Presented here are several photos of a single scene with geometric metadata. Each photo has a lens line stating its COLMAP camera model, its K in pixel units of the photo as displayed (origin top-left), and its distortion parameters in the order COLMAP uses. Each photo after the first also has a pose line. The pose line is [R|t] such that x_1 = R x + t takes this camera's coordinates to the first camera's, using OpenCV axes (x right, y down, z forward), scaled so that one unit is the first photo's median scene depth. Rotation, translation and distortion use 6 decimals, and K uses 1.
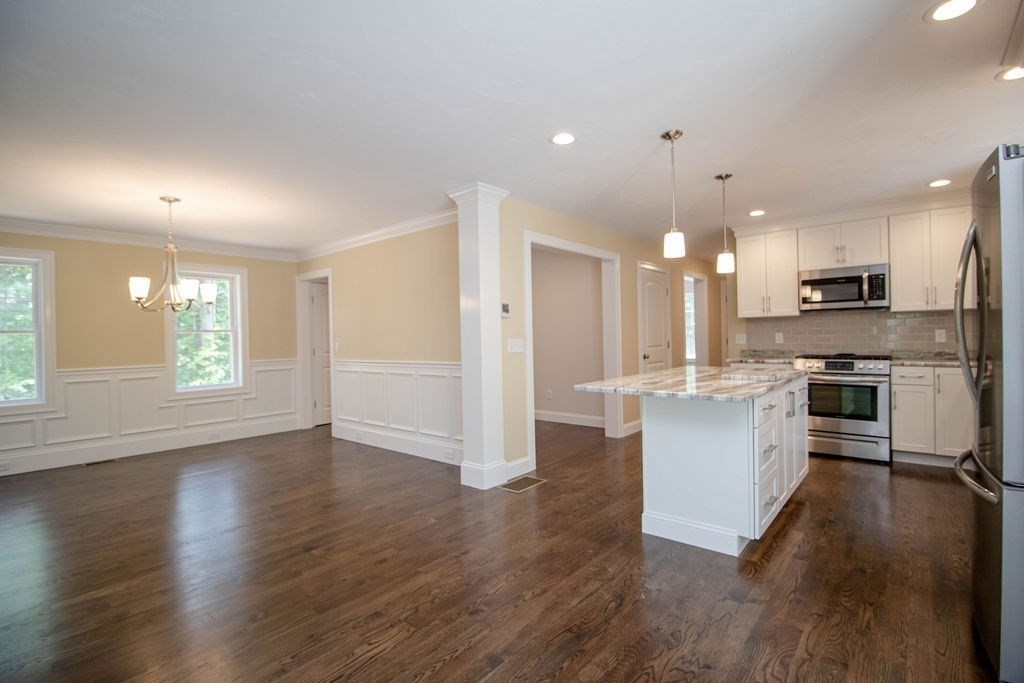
lens RADIAL K [[470.0, 0, 509.4], [0, 470.0, 338.1], [0, 0, 1]] dist [-0.001506, -0.021890]
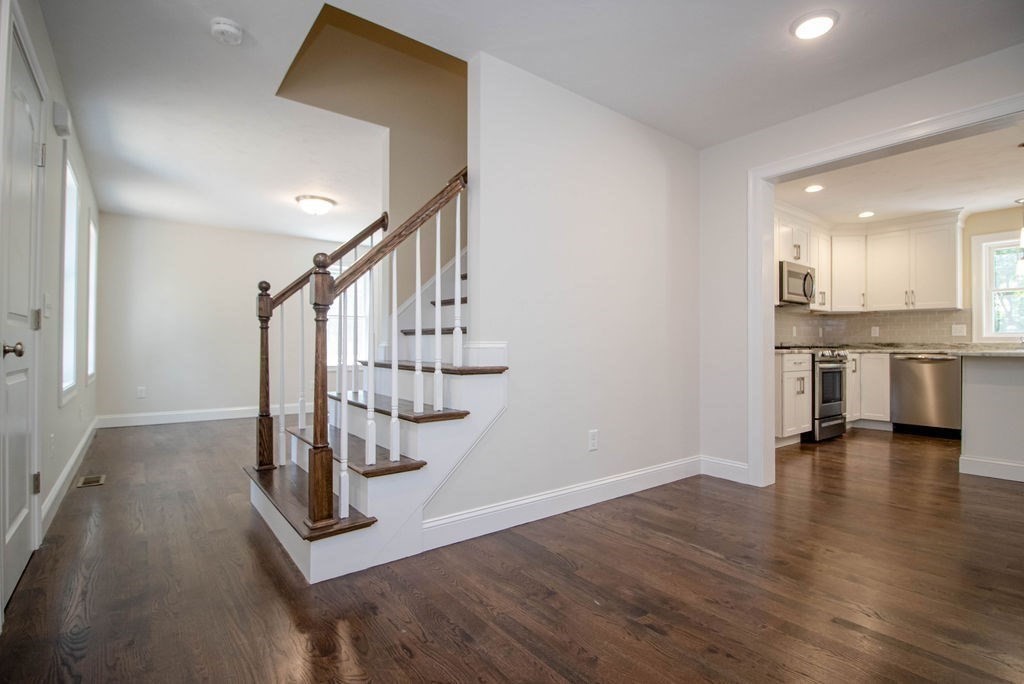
lens RADIAL K [[488.1, 0, 519.0], [0, 488.1, 341.0], [0, 0, 1]] dist [0.003244, -0.019203]
pose [[0.194561, 0.034937, 0.980268, -0.523261], [-0.005089, 0.999388, -0.034608, 0.069161], [-0.980877, 0.001745, 0.194620, 1.437257]]
